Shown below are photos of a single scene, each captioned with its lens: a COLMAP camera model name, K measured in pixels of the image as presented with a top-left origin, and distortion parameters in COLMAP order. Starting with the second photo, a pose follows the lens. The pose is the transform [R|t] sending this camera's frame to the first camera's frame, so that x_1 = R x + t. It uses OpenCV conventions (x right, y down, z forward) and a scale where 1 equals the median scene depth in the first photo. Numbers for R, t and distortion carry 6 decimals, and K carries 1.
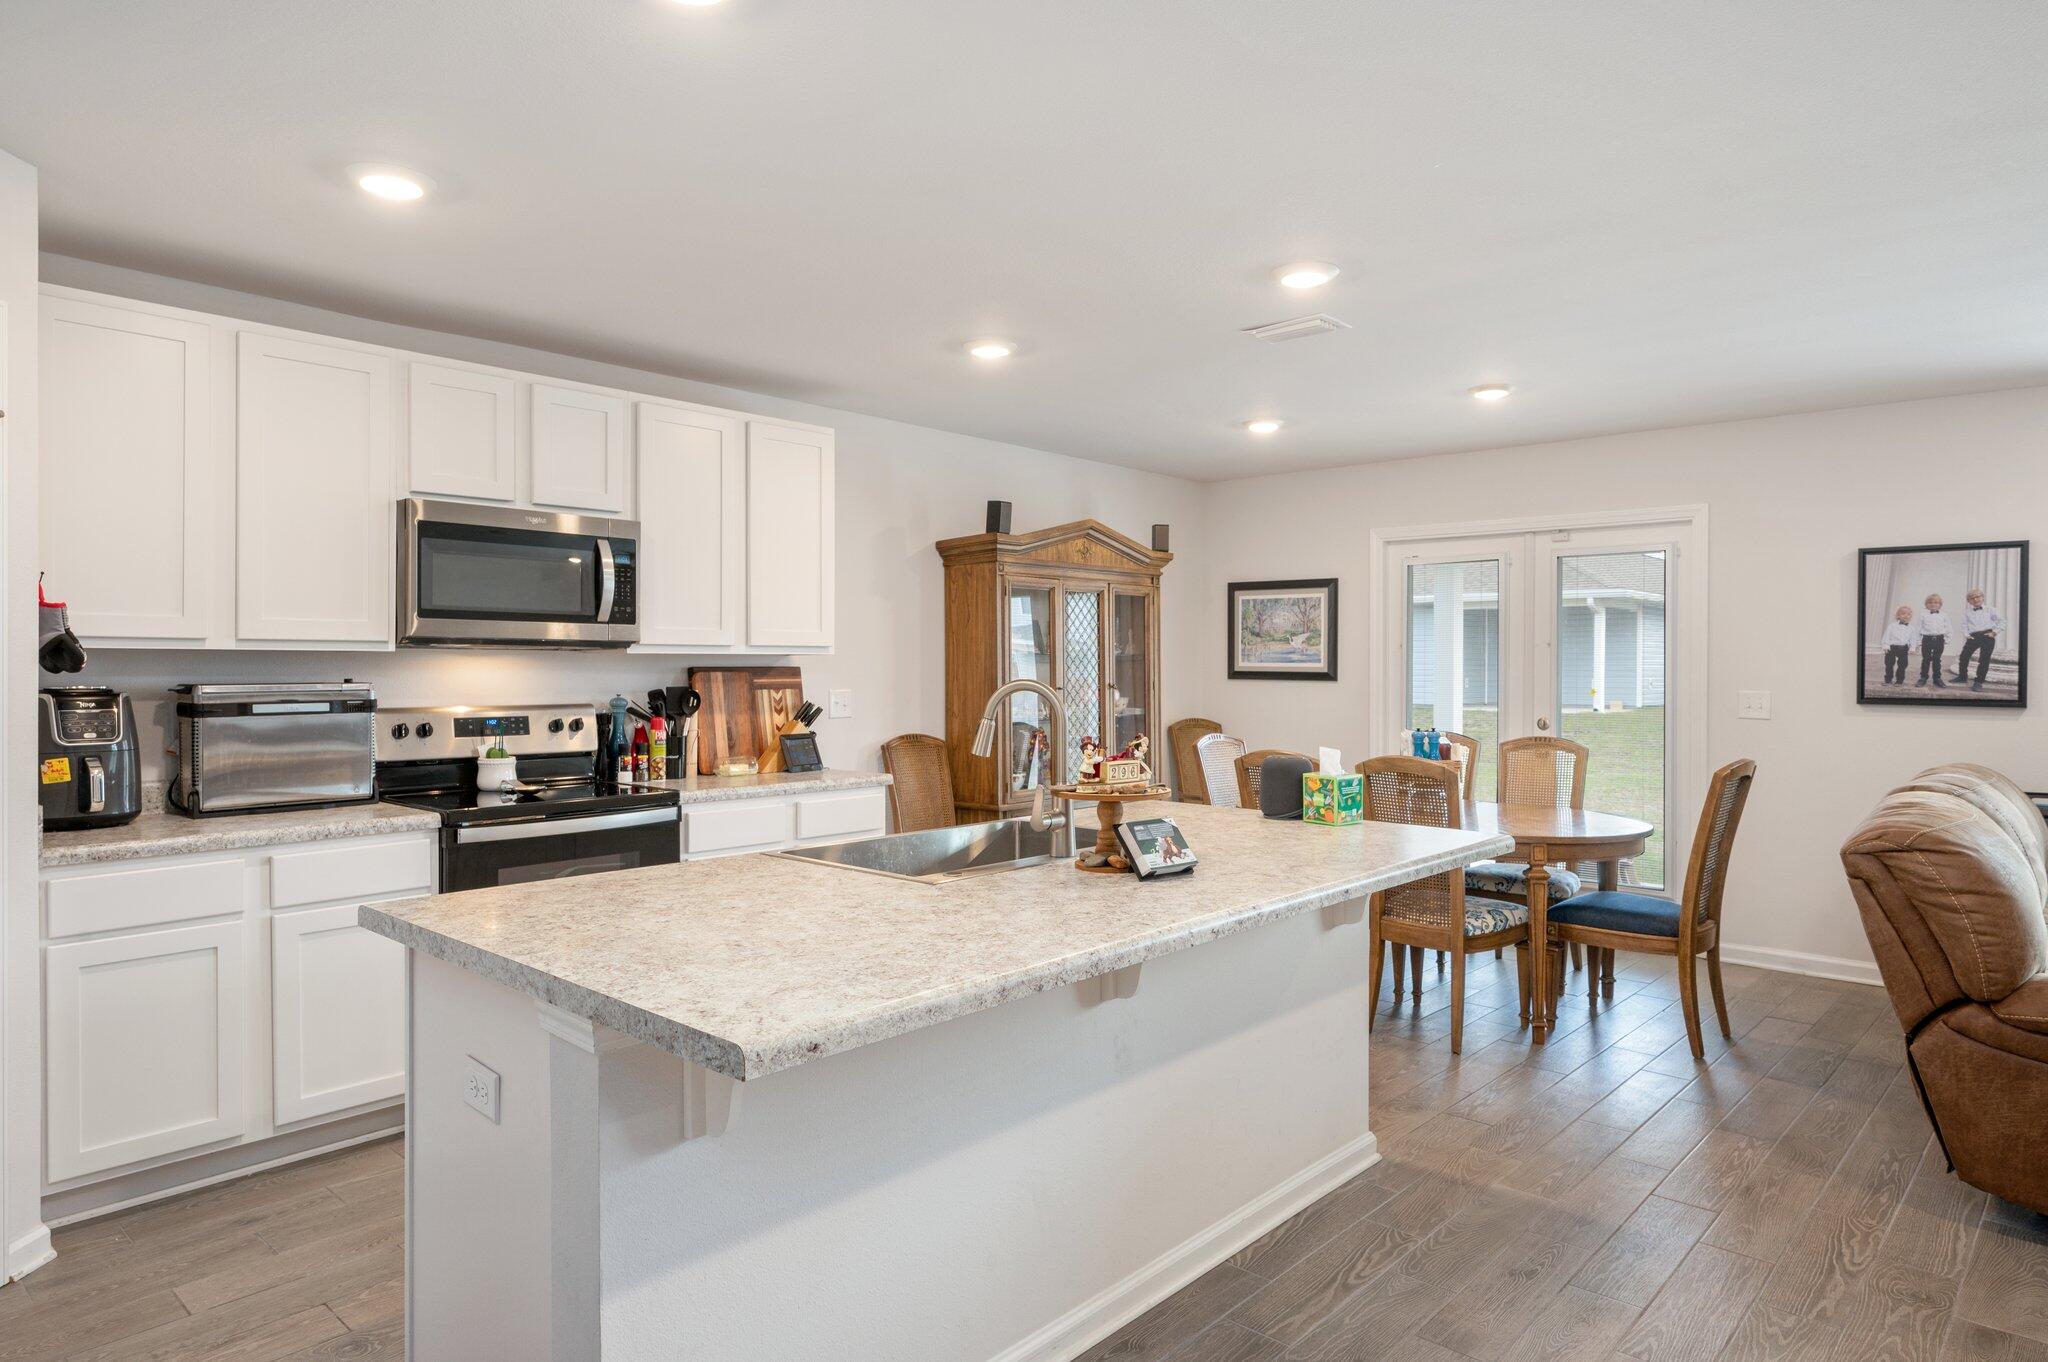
lens RADIAL K [[1199.3, 0, 1024.0], [0, 1199.3, 681.0], [0, 0, 1]] dist [-0.014618, -0.000540]
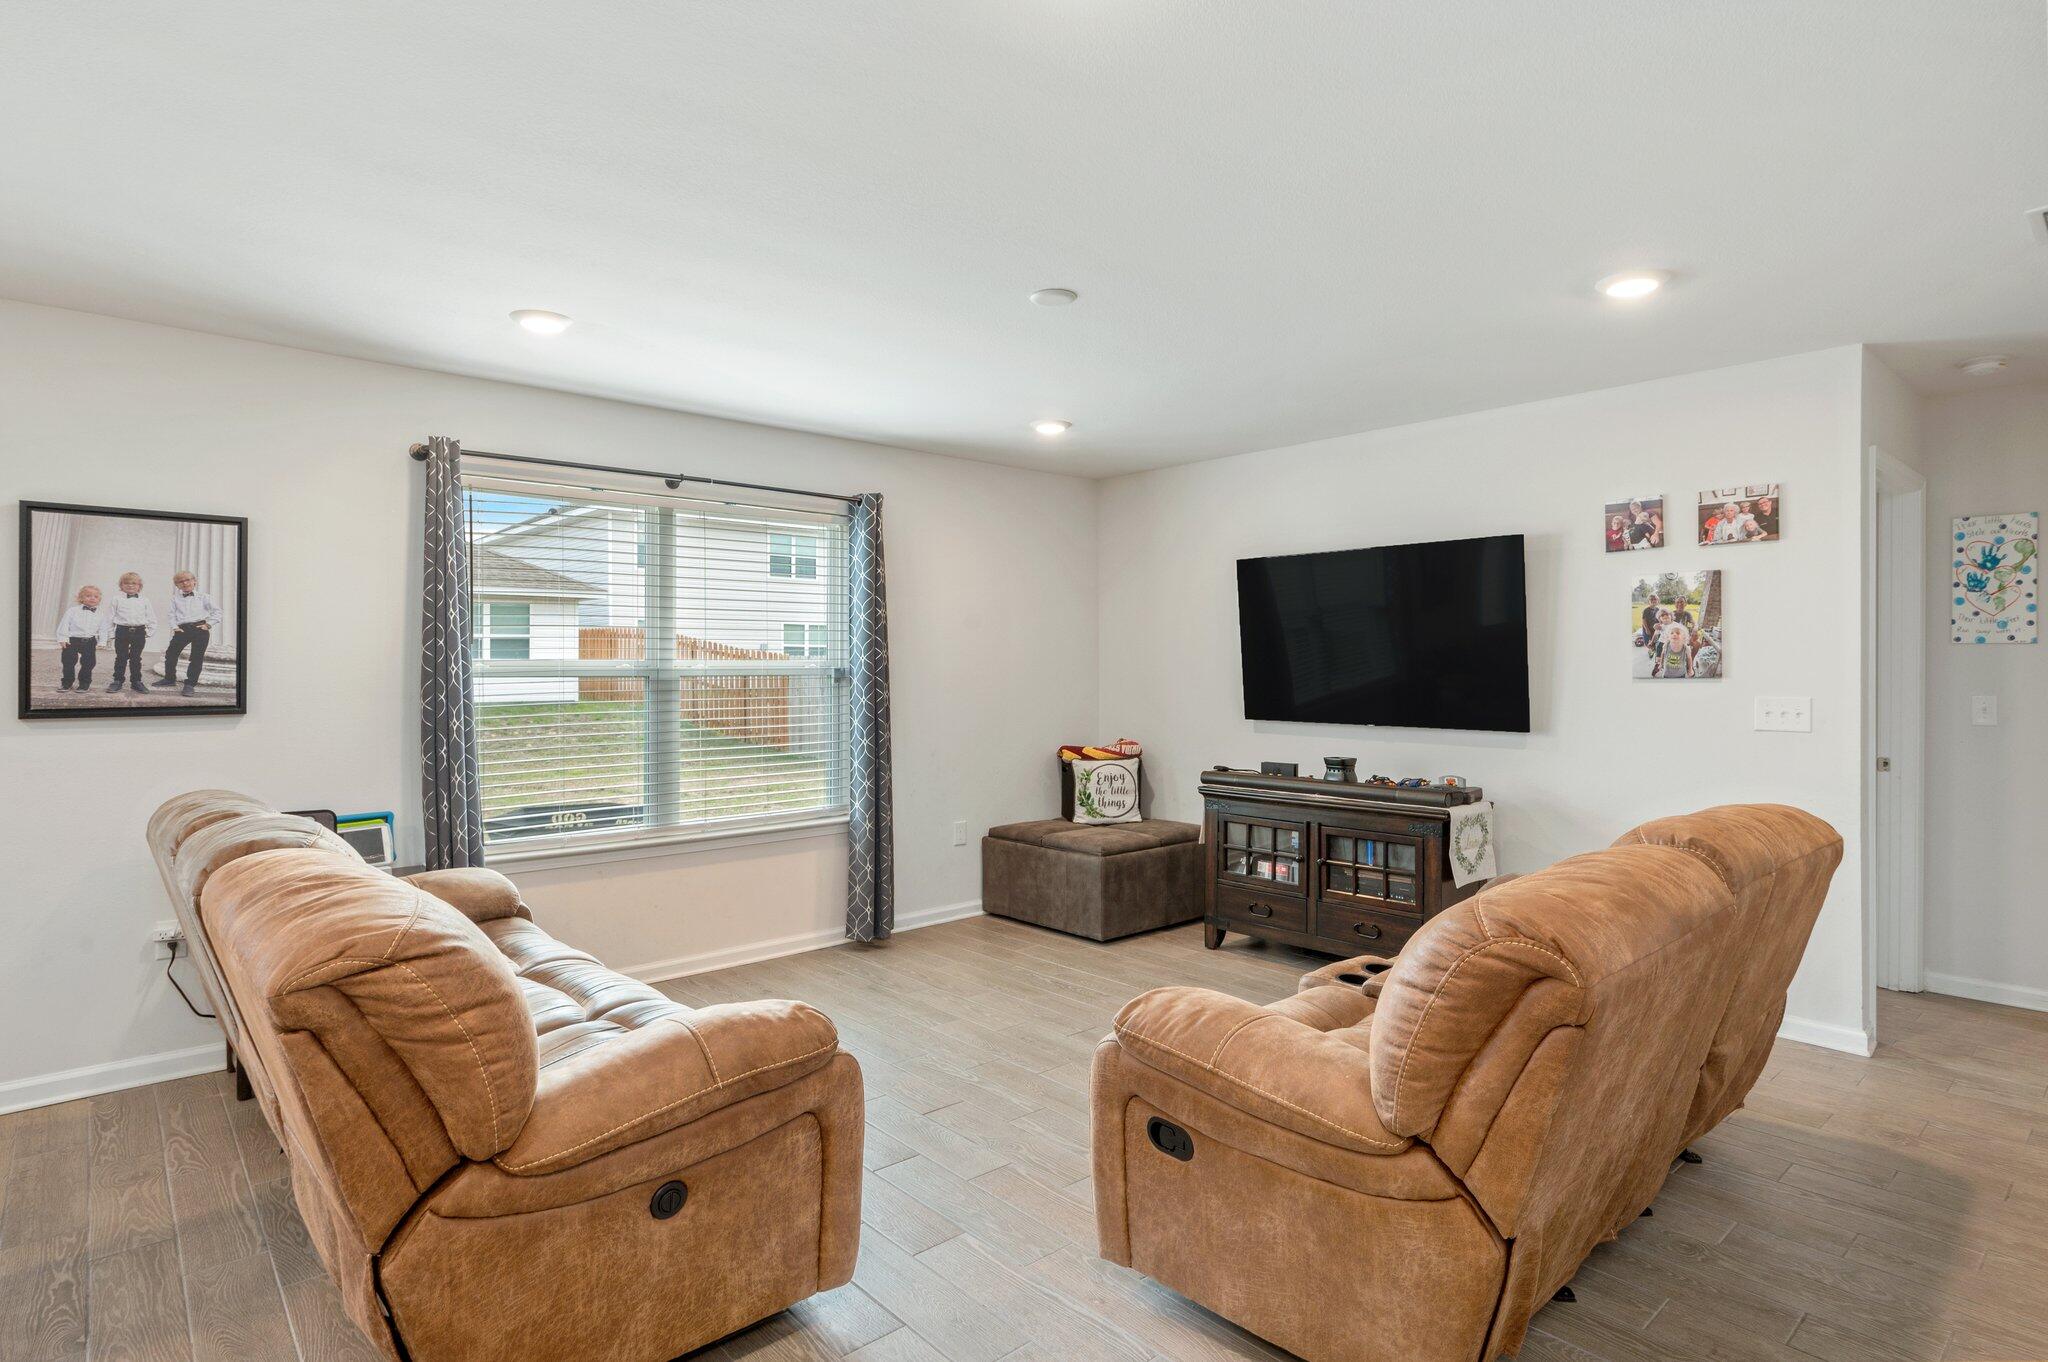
lens RADIAL K [[1058.2, 0, 1003.3], [0, 1058.2, 667.4], [0, 0, 1]] dist [0.000293, -0.000029]
pose [[0.097300, -0.005268, 0.995241, 0.133119], [0.014440, 0.999888, 0.003881, -0.005735], [-0.995150, 0.013994, 0.097365, 0.366263]]
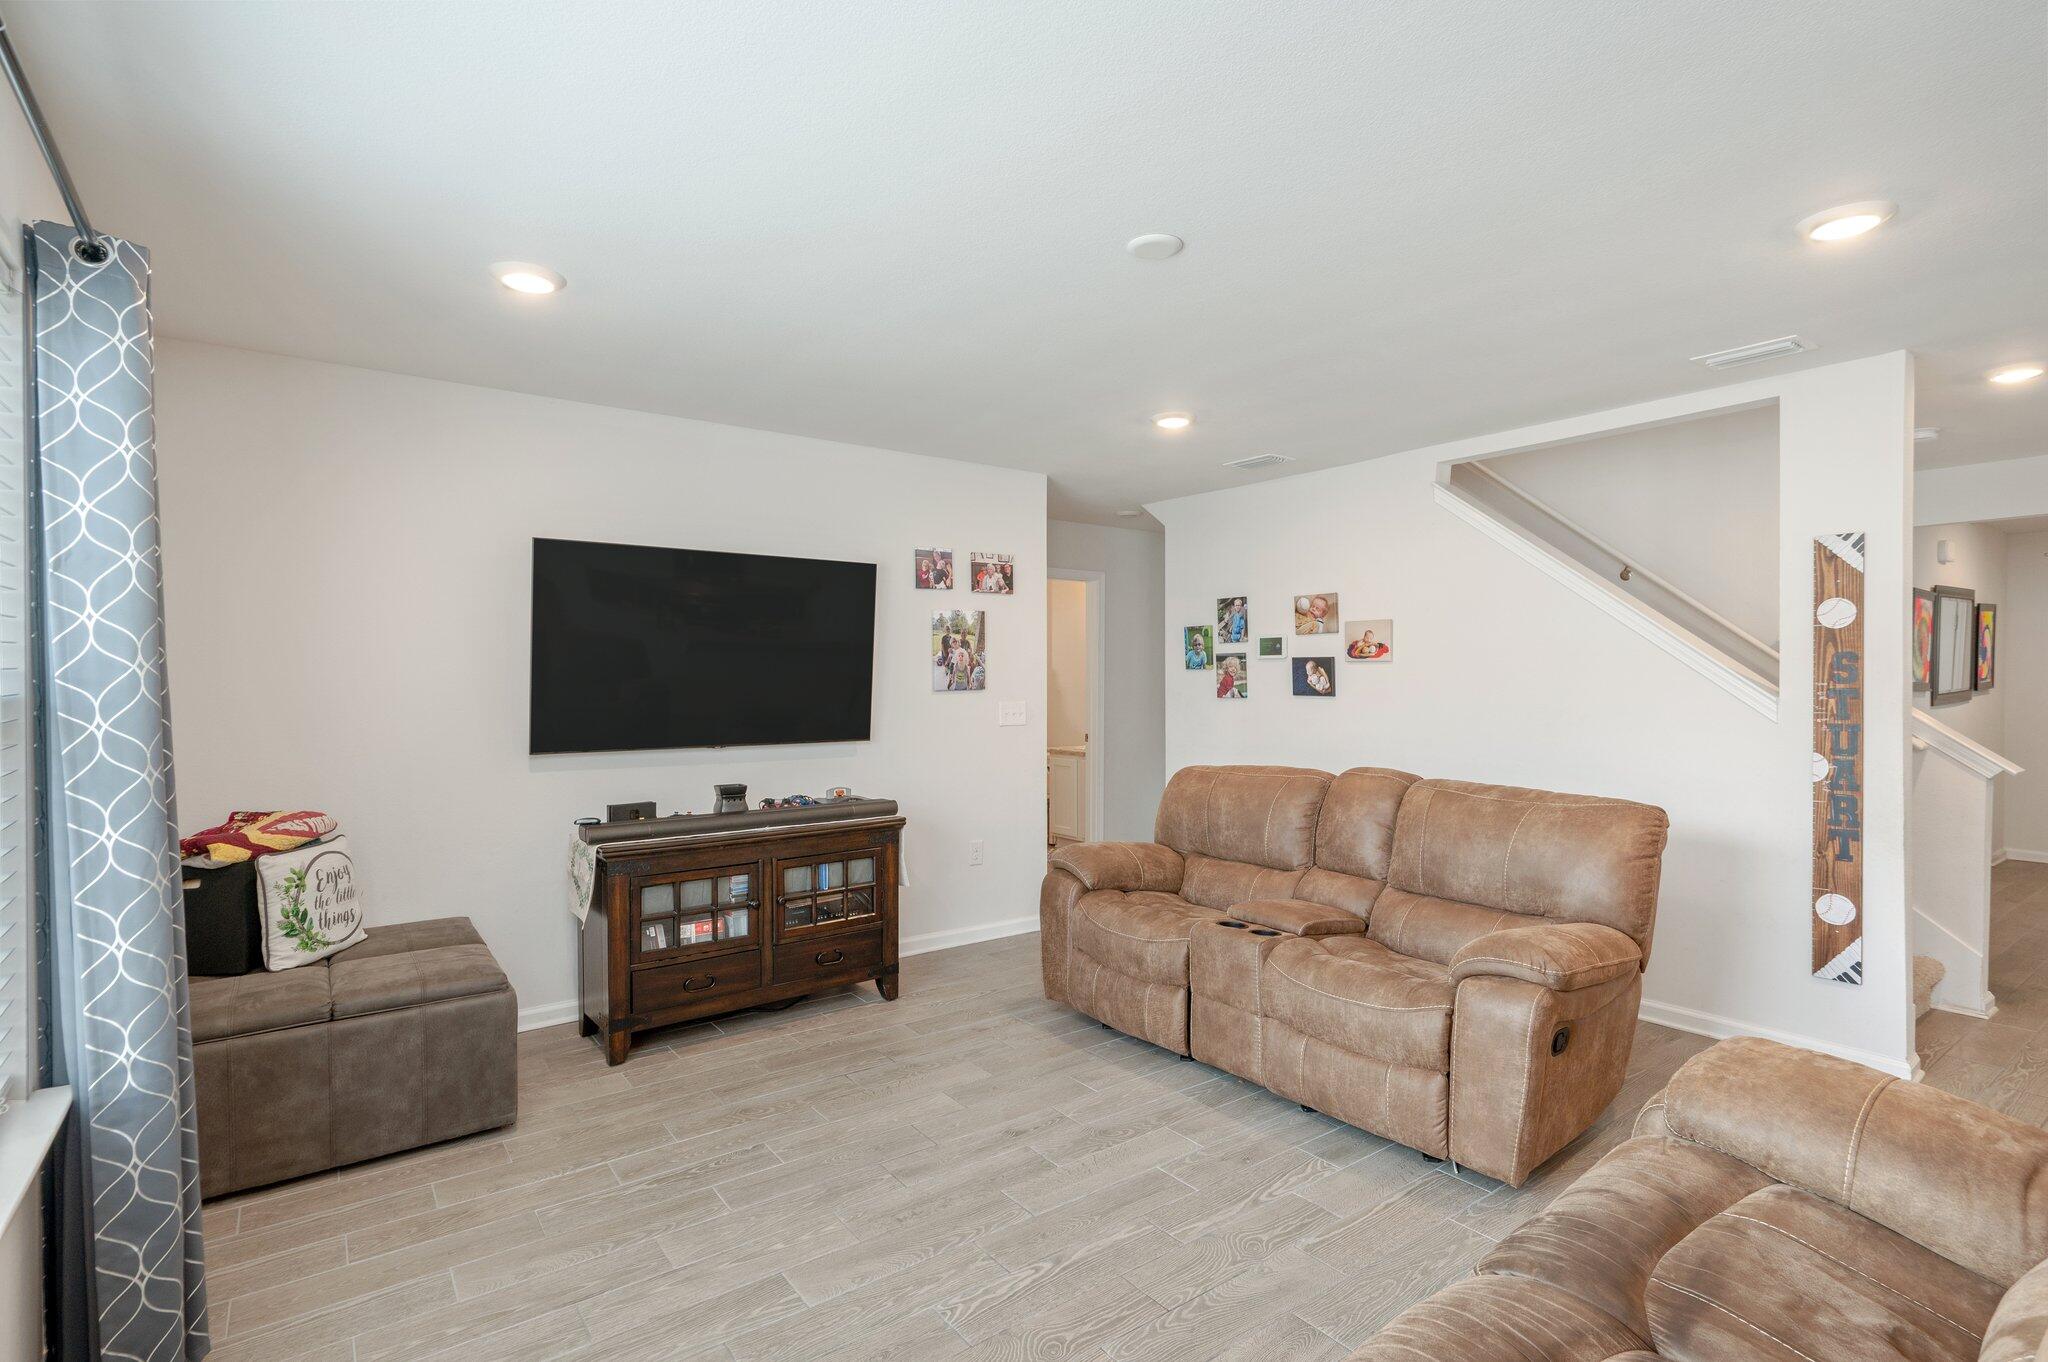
lens RADIAL K [[963.1, 0, 1069.1], [0, 963.1, 686.7], [0, 0, 1]] dist [-0.000521, -0.000205]
pose [[-0.984660, -0.003504, 0.174447, 0.740497], [0.000578, 0.999727, 0.023341, -0.013501], [-0.174481, 0.023084, -0.984390, 0.896122]]
